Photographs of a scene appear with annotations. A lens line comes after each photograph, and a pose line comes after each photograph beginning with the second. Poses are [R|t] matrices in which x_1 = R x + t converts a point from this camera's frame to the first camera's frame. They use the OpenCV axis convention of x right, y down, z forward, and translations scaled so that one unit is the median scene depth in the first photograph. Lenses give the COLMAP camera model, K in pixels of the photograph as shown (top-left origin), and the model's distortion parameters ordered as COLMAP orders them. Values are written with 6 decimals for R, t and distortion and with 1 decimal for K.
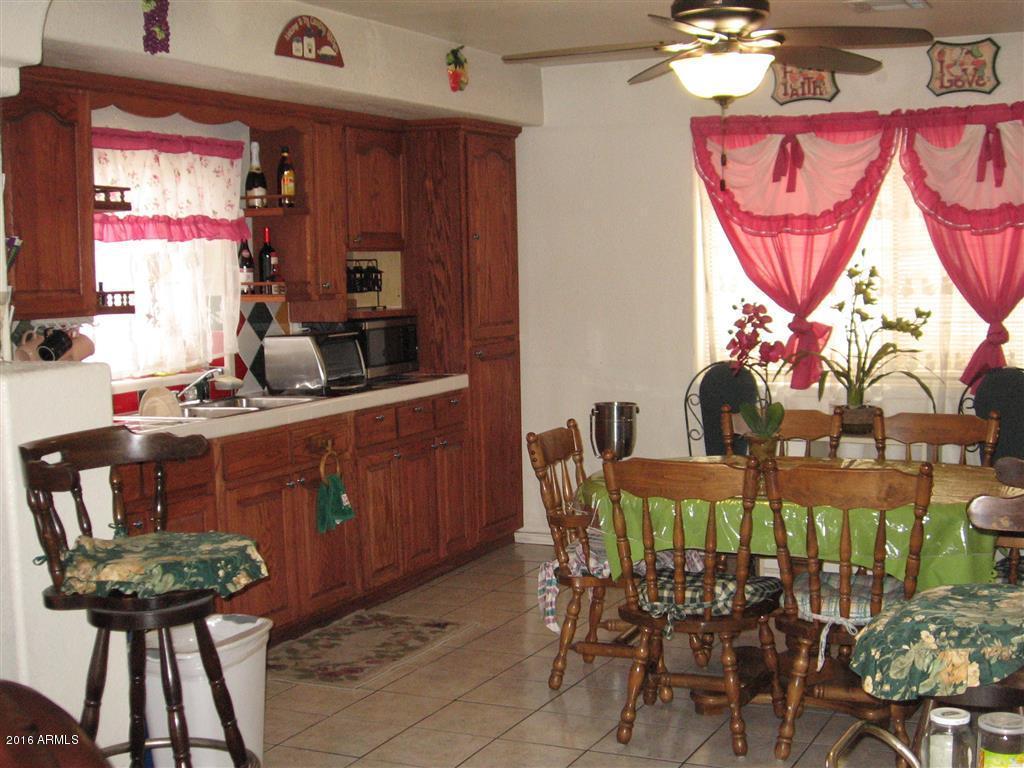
lens RADIAL K [[1431.0, 0, 512.0], [0, 1431.0, 384.0], [0, 0, 1]] dist [-0.142074, 0.050500]
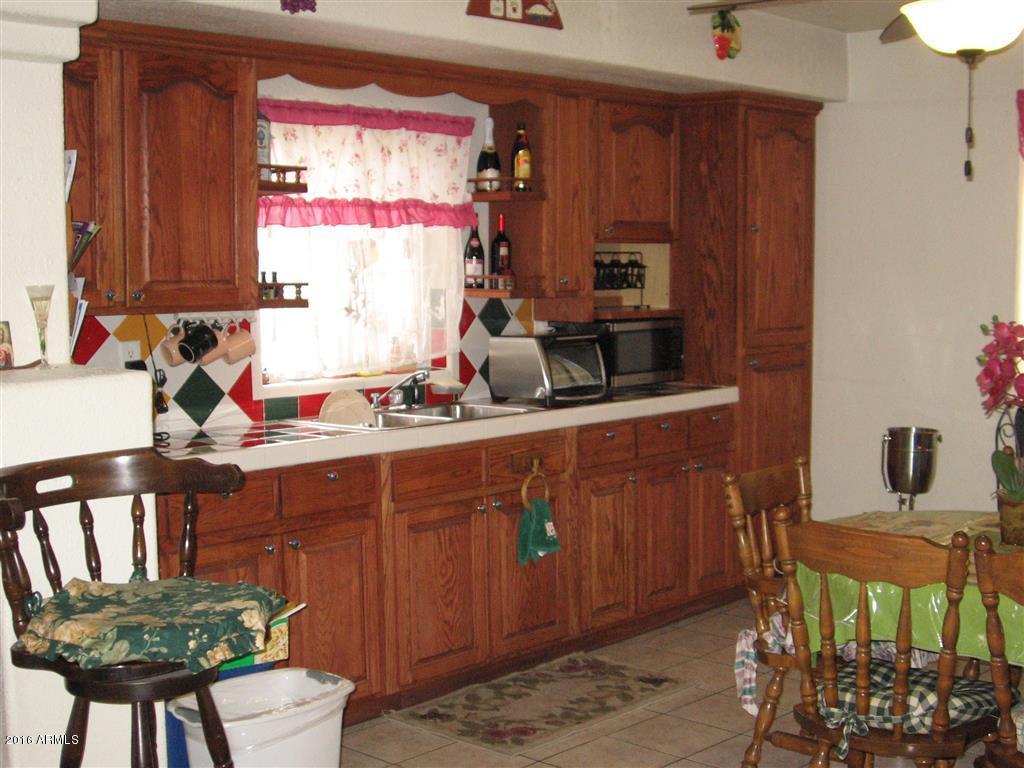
lens RADIAL K [[1431.0, 0, 512.0], [0, 1431.0, 384.0], [0, 0, 1]] dist [-0.142074, 0.050500]
pose [[0.954574, 0.047142, -0.294221, 0.112232], [-0.044254, 0.998885, 0.016468, -0.020320], [0.294669, -0.002699, 0.955596, 0.160676]]
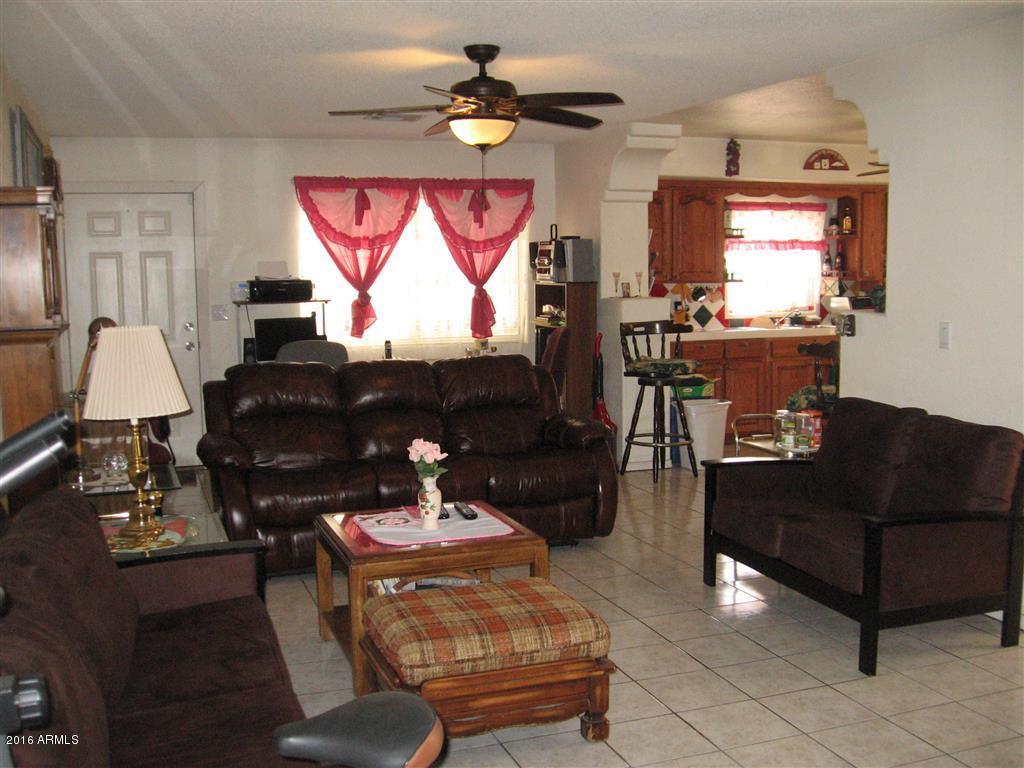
lens RADIAL K [[1088.2, 0, 512.0], [0, 1088.2, 384.0], [0, 0, 1]] dist [-0.127037, 0.057081]
pose [[0.711274, 0.091635, -0.696916, 0.648032], [-0.063849, 0.995790, 0.065768, 0.021380], [0.700009, -0.002282, 0.714131, -0.485035]]
